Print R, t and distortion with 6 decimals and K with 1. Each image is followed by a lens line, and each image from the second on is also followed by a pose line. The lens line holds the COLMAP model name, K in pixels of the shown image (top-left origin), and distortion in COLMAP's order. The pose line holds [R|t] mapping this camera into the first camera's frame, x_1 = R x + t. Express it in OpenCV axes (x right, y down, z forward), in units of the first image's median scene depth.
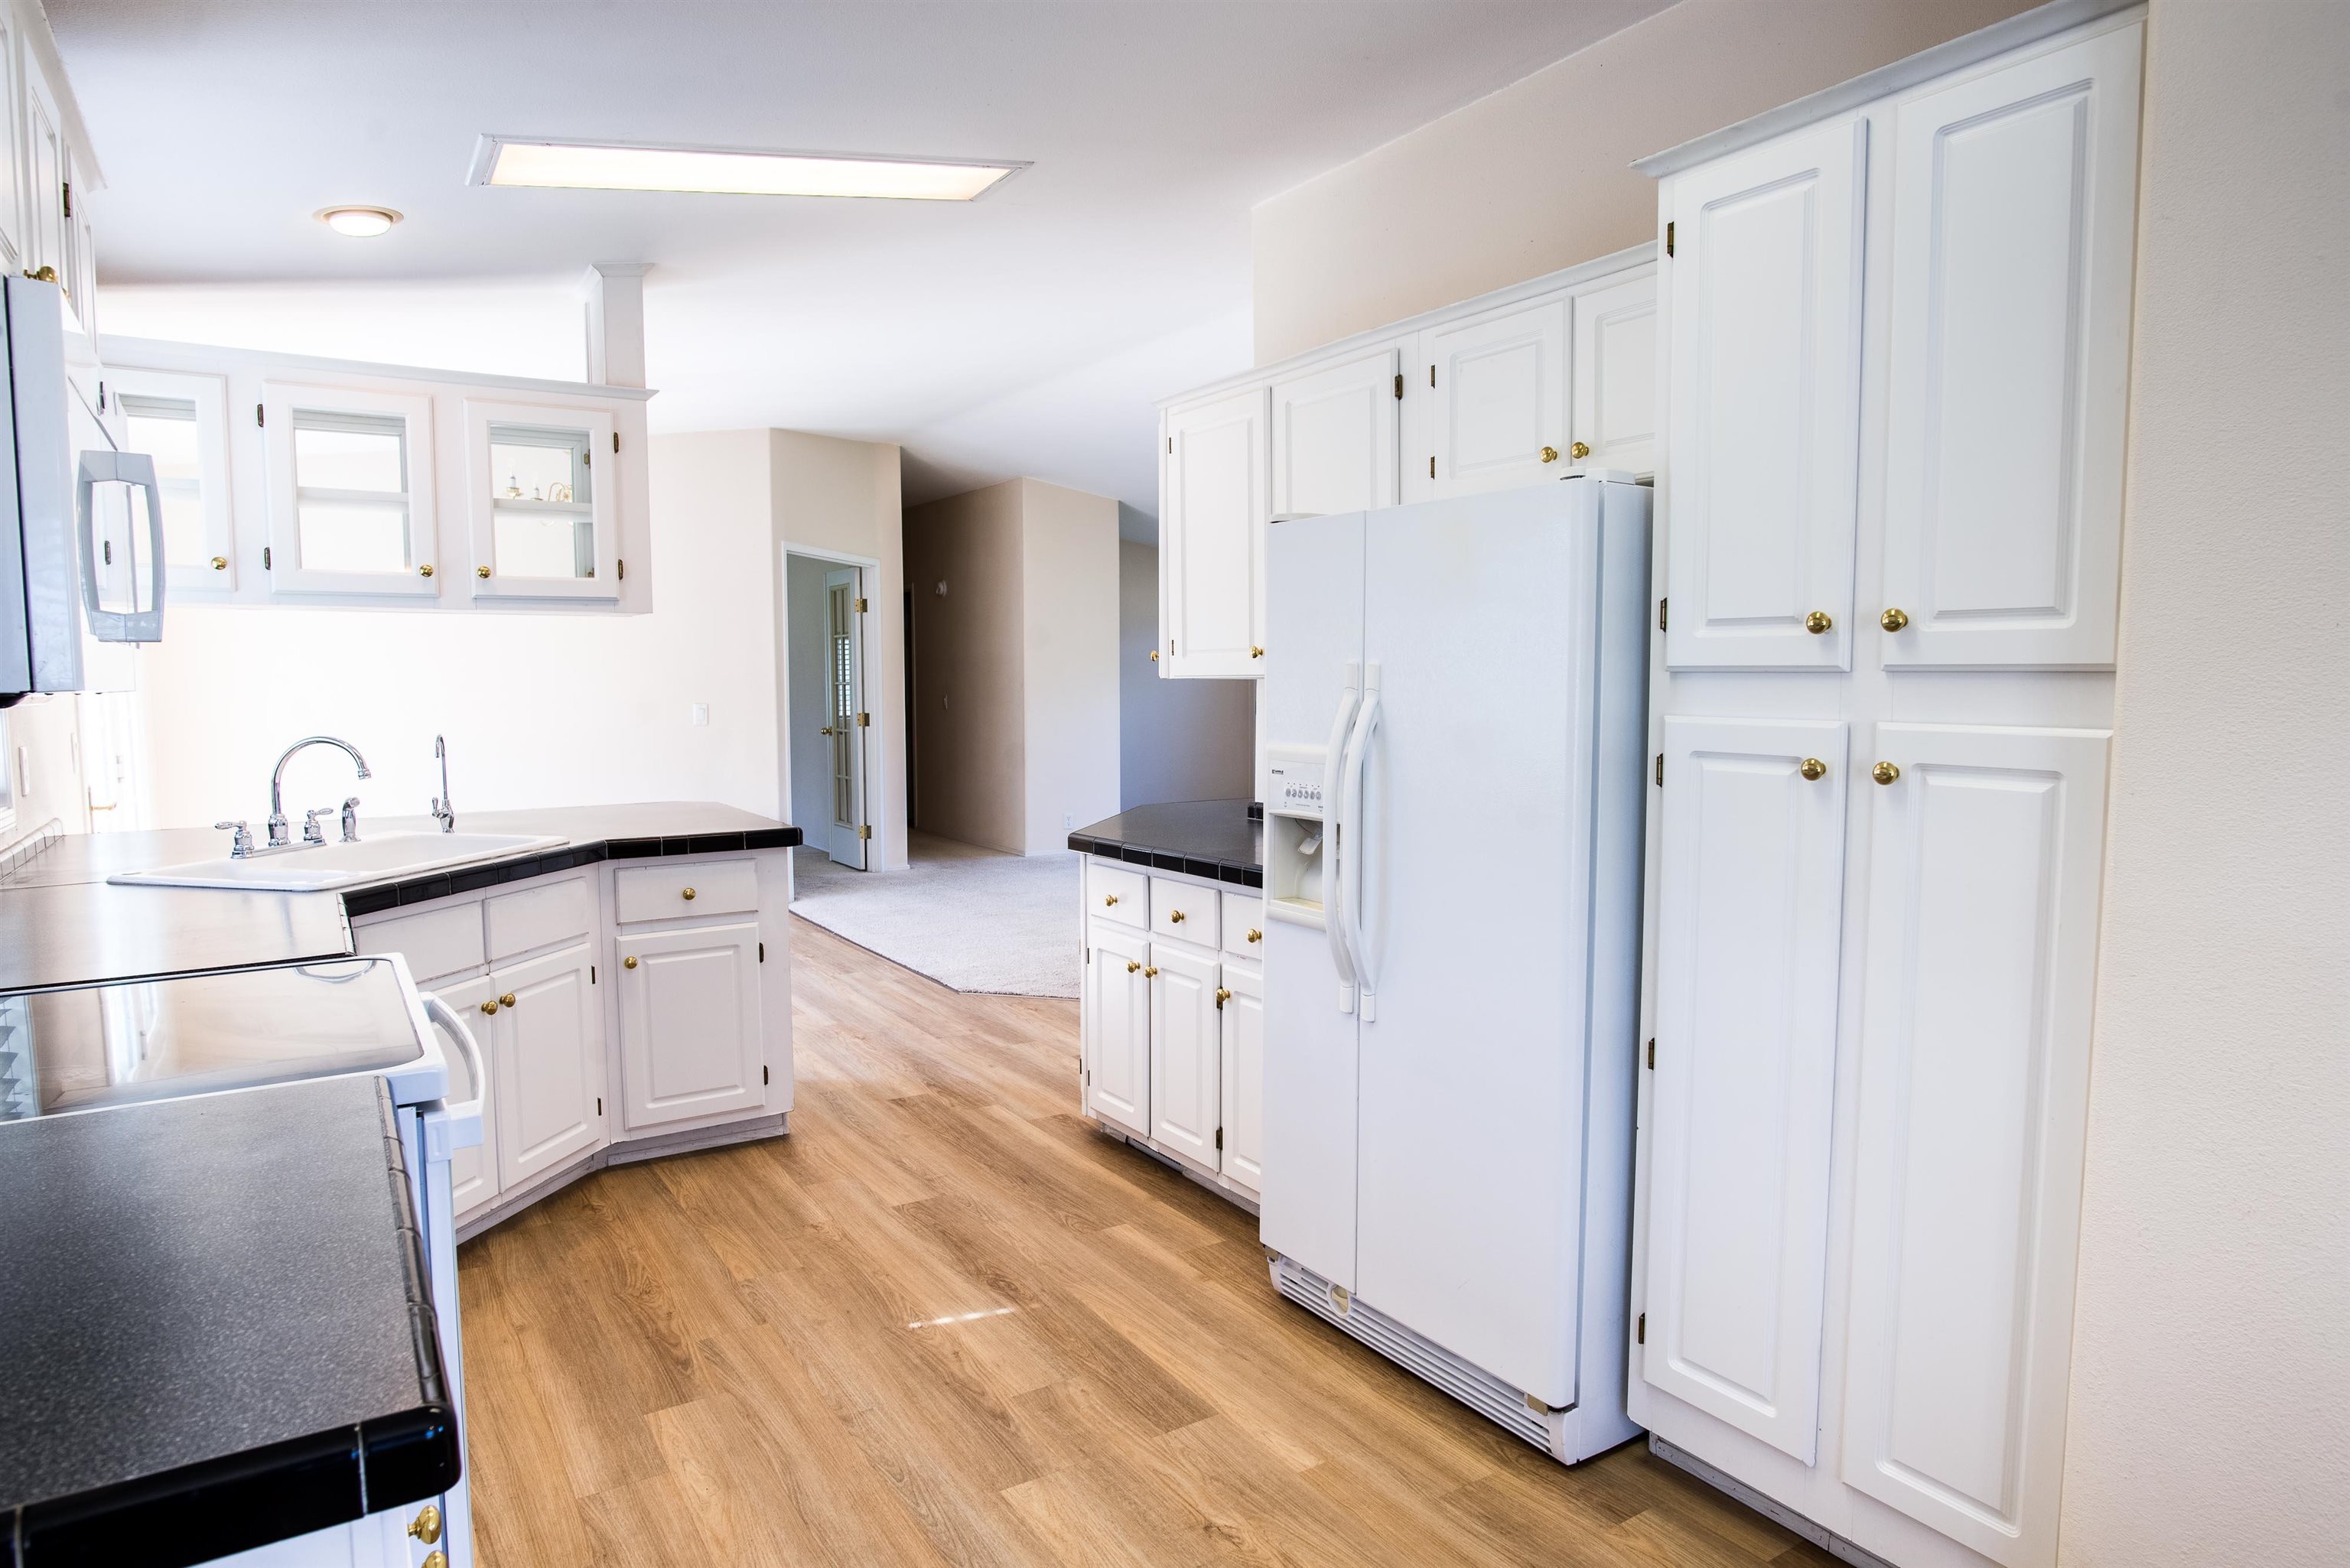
lens RADIAL K [[1381.0, 0, 1181.8], [0, 1381.0, 779.6], [0, 0, 1]] dist [-0.039676, 0.018715]
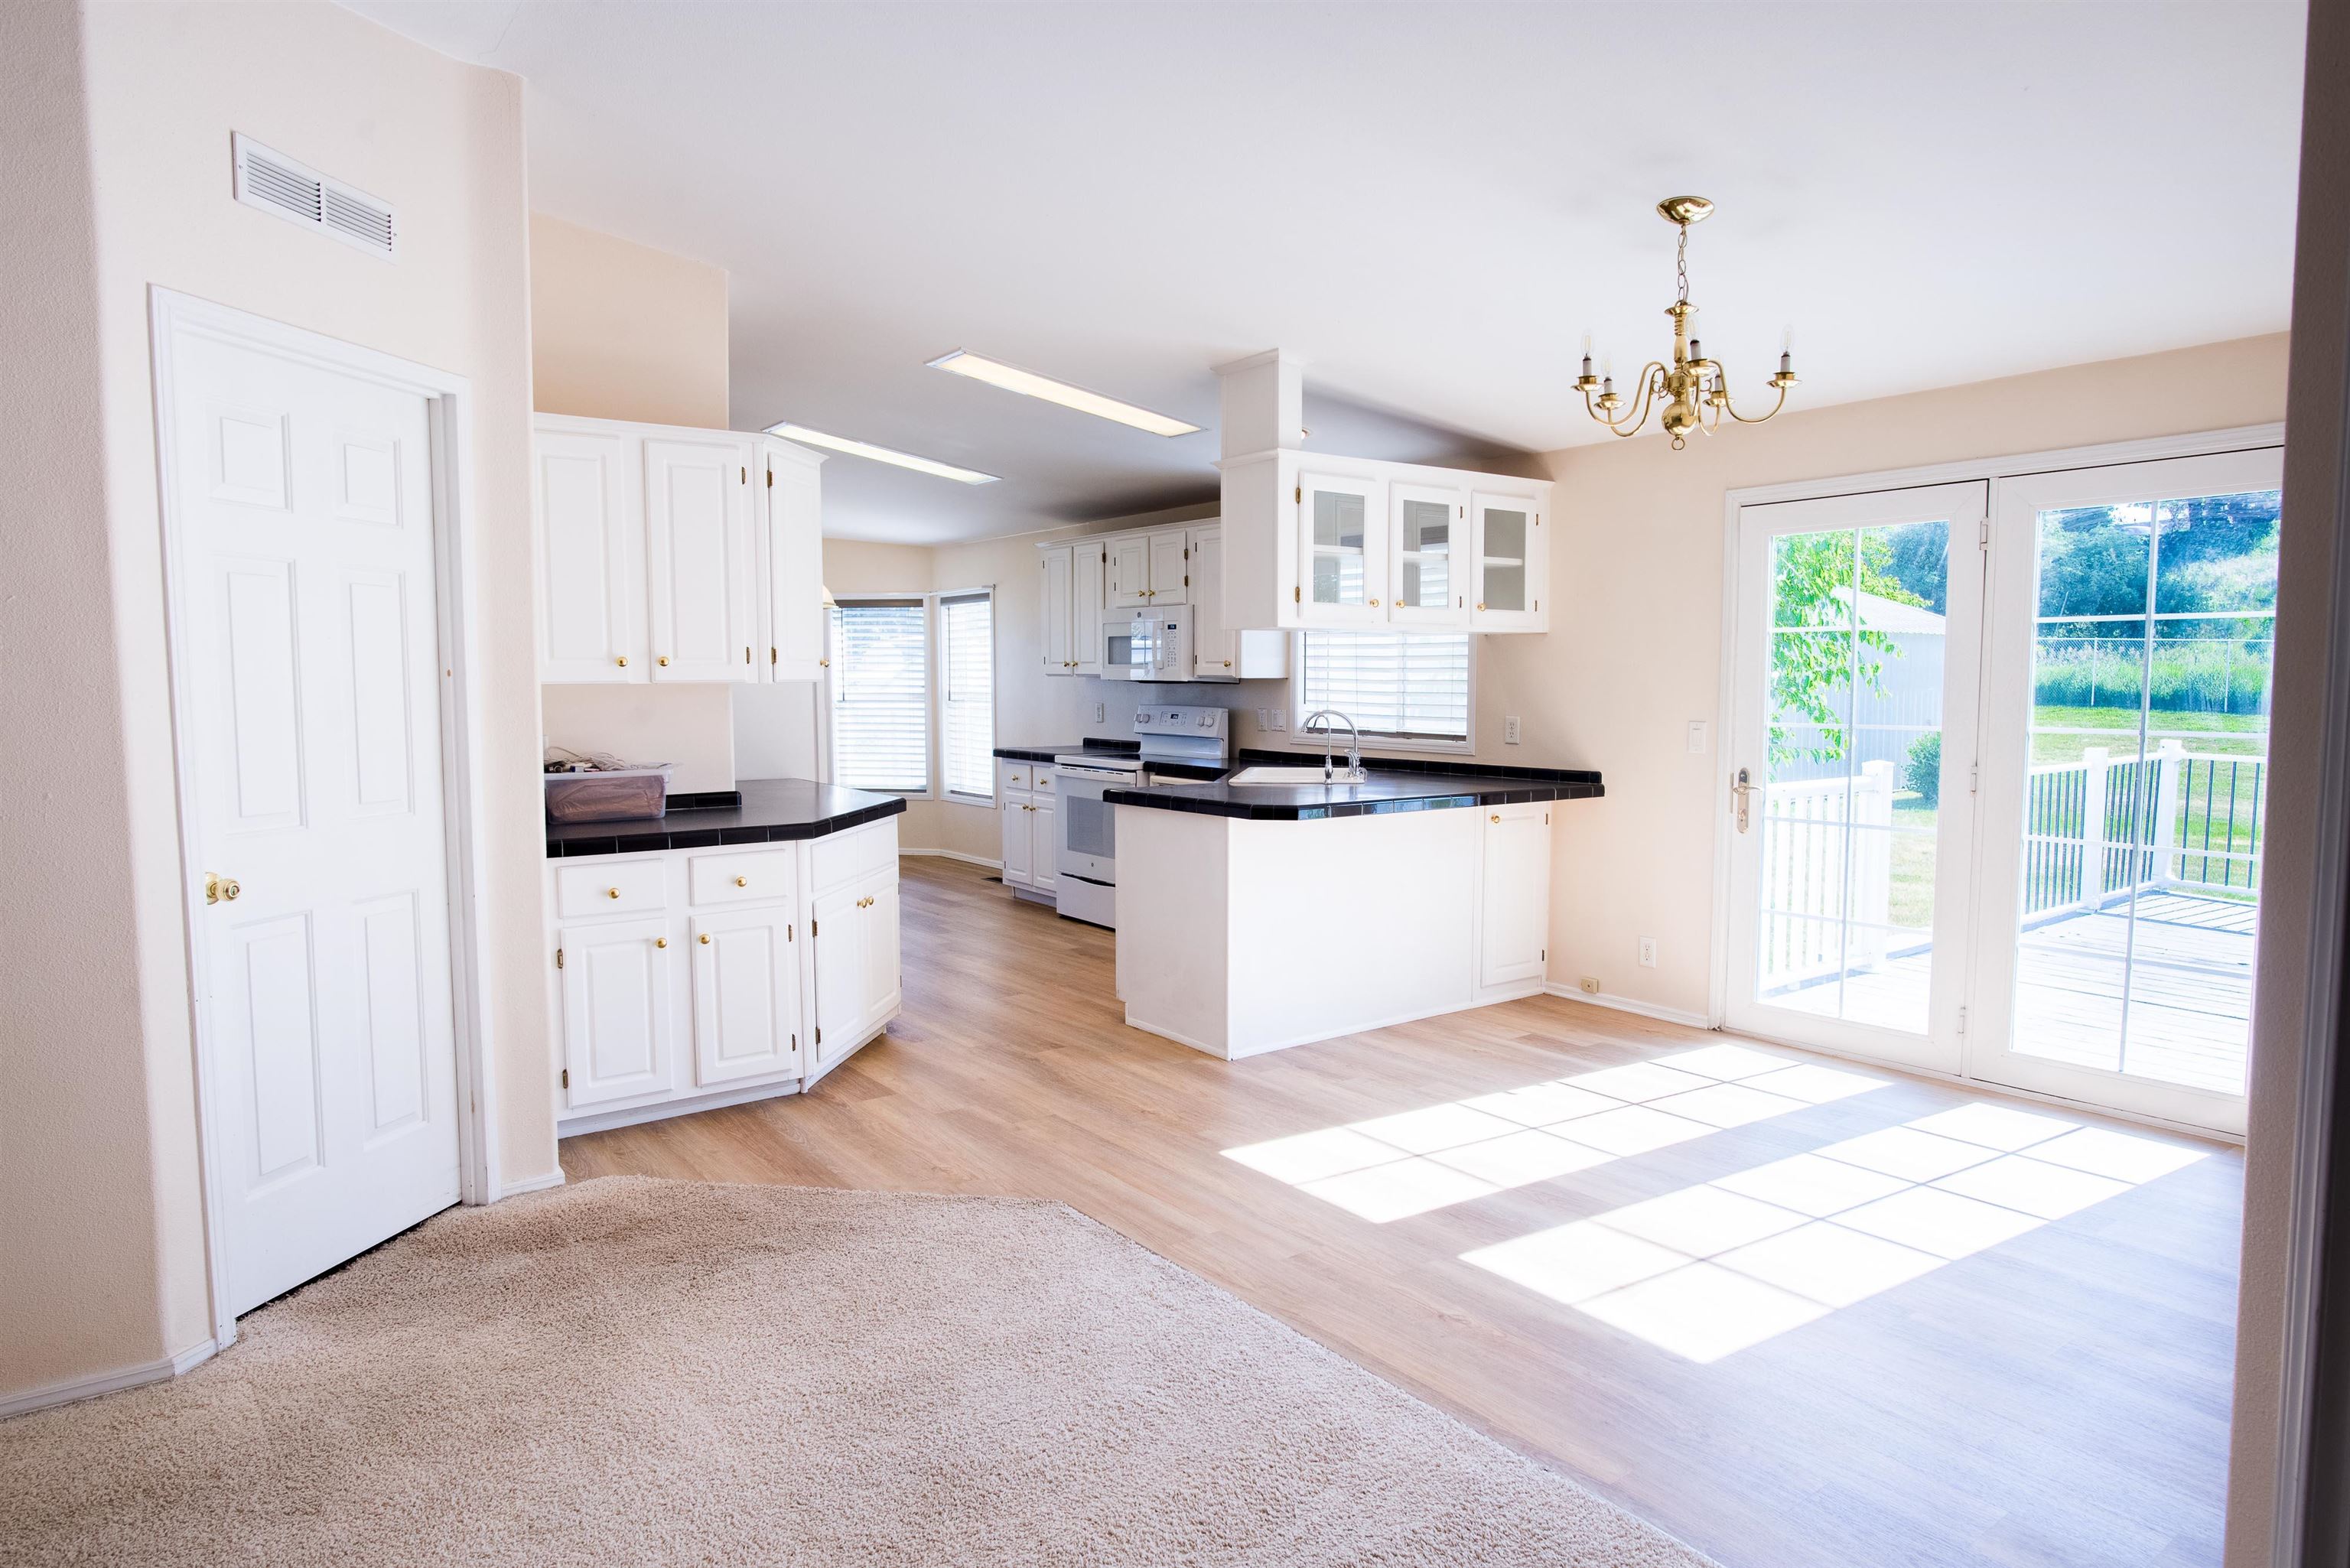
lens RADIAL K [[1381.0, 0, 1178.7], [0, 1381.0, 783.2], [0, 0, 1]] dist [-0.039676, 0.018715]
pose [[-0.998133, 0.009487, -0.060342, -0.318202], [-0.000048, 0.987742, 0.156094, -0.221960], [0.061083, 0.155806, -0.985897, 2.802821]]
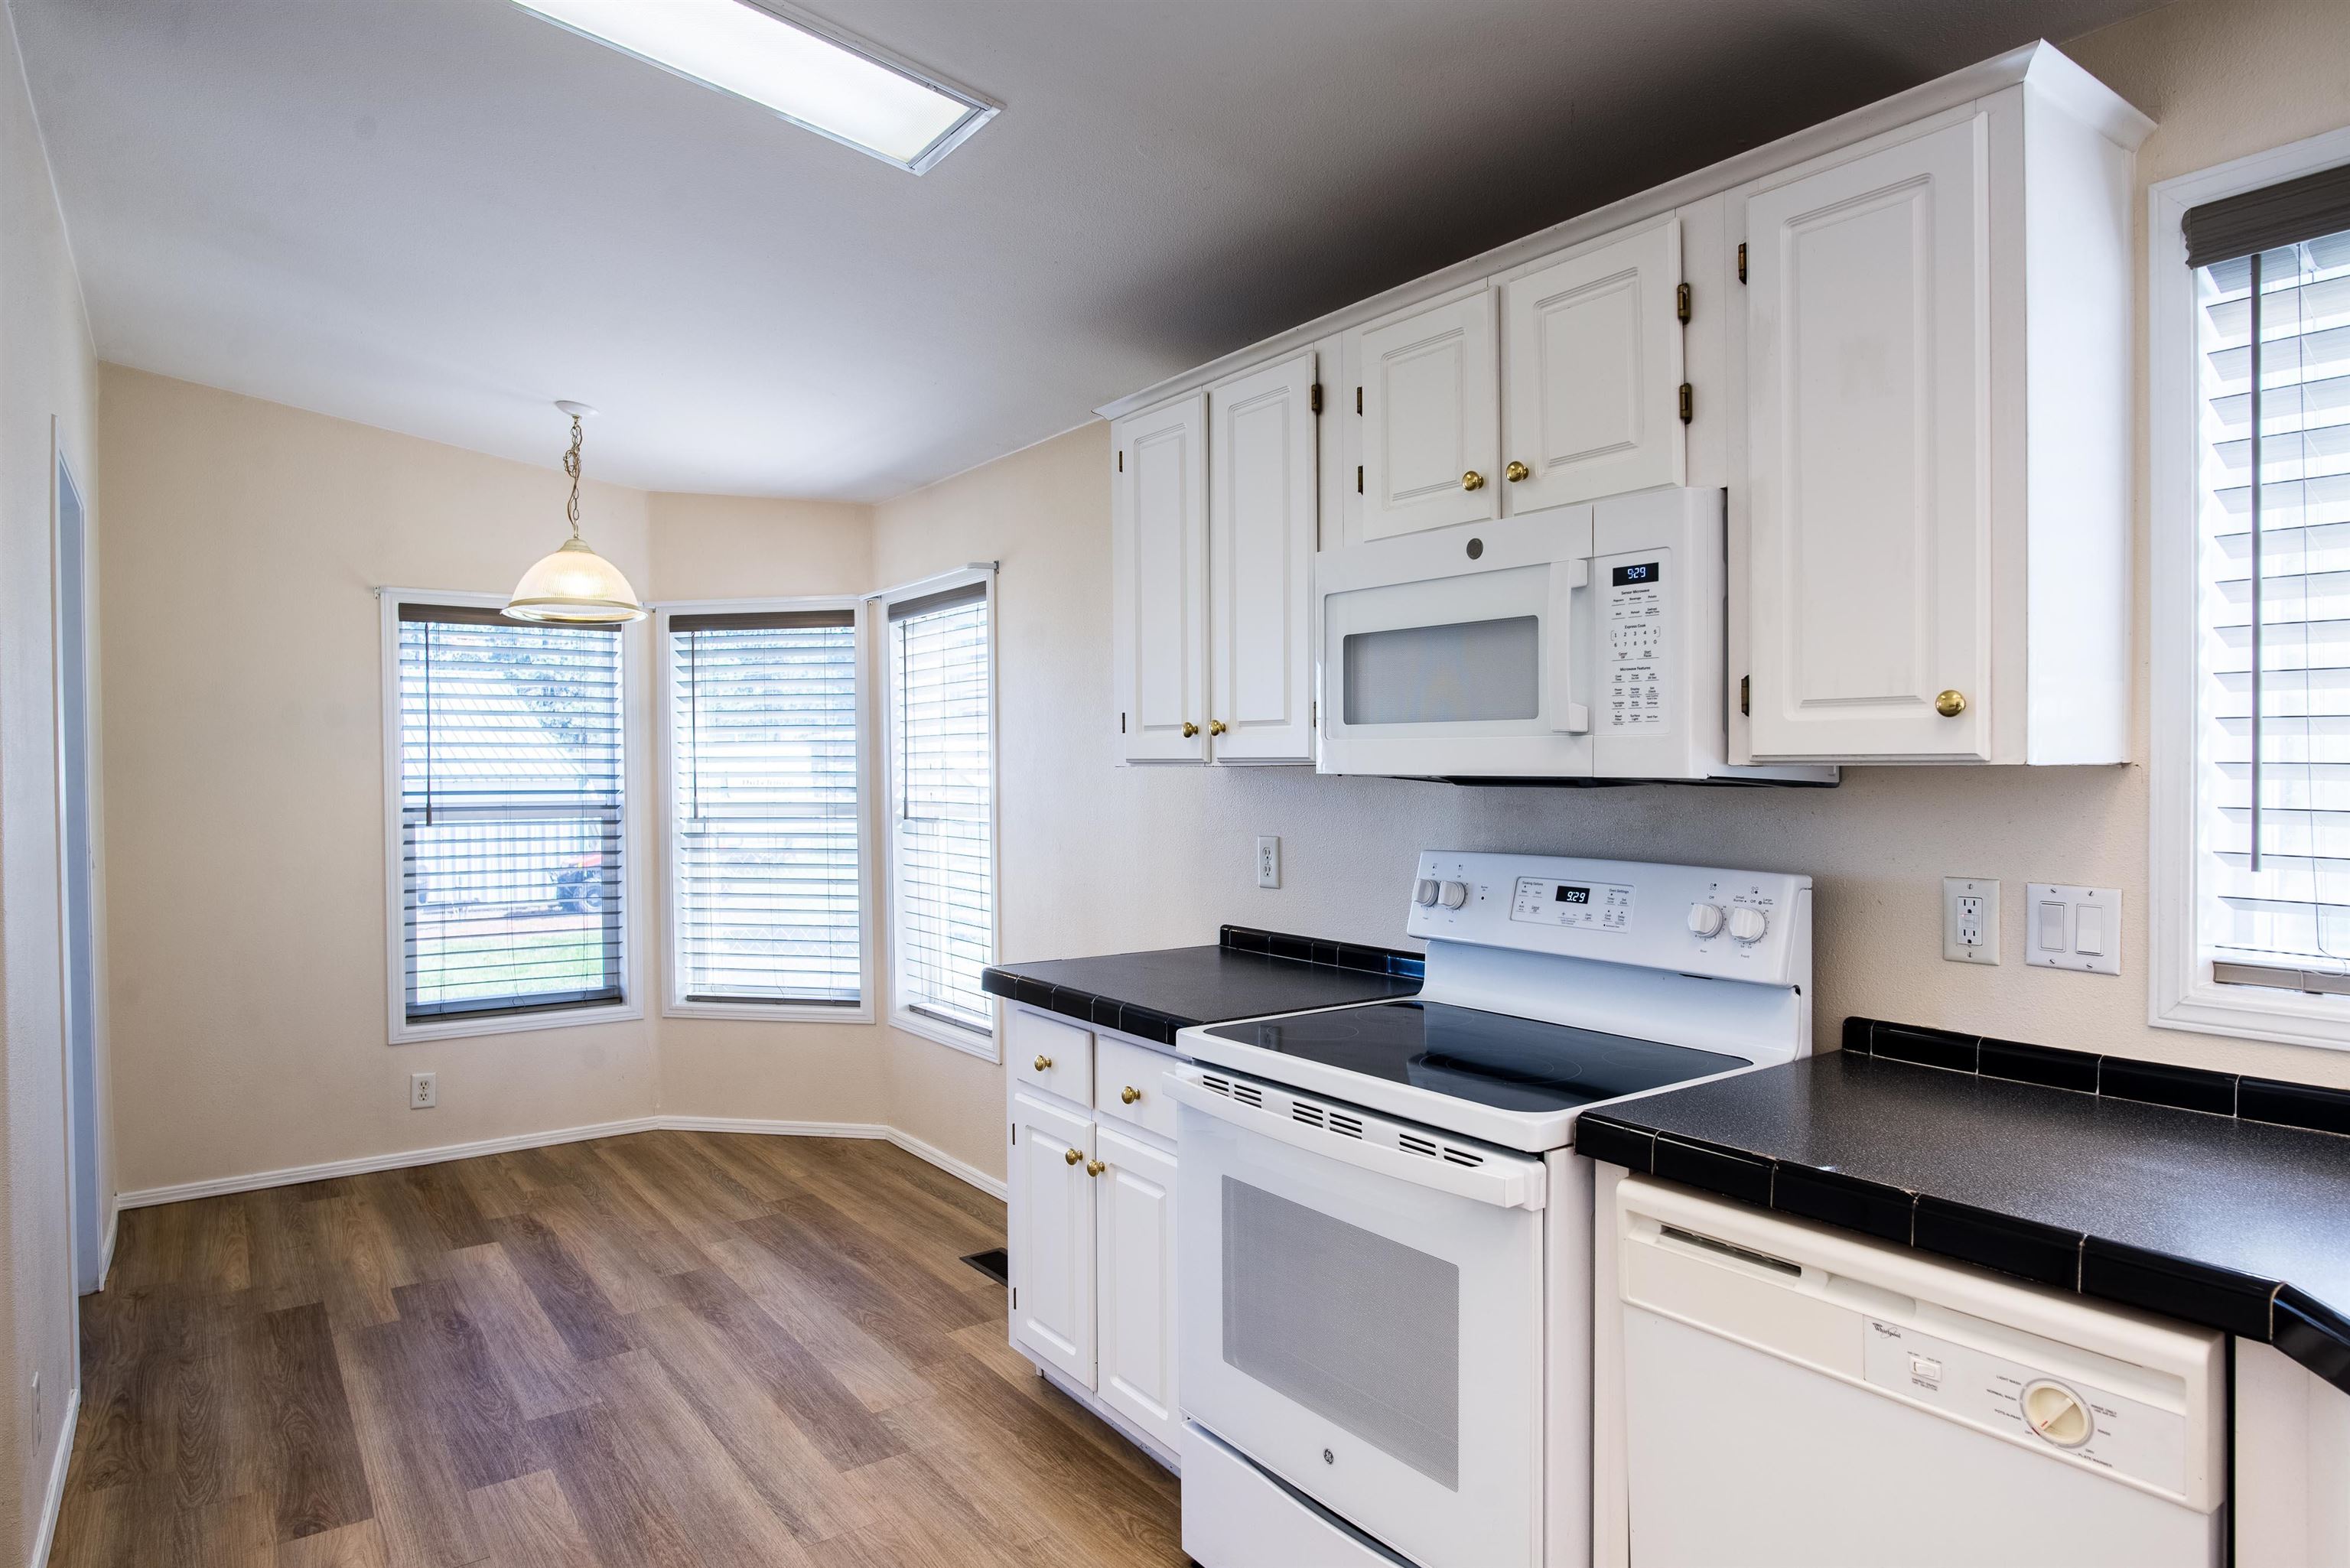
lens RADIAL K [[1381.0, 0, 1172.3], [0, 1381.0, 782.6], [0, 0, 1]] dist [-0.039676, 0.018715]
pose [[-0.999271, 0.013547, -0.035702, -0.225096], [0.010263, 0.995834, 0.090601, -0.091021], [0.036781, 0.090169, -0.995247, 1.160690]]
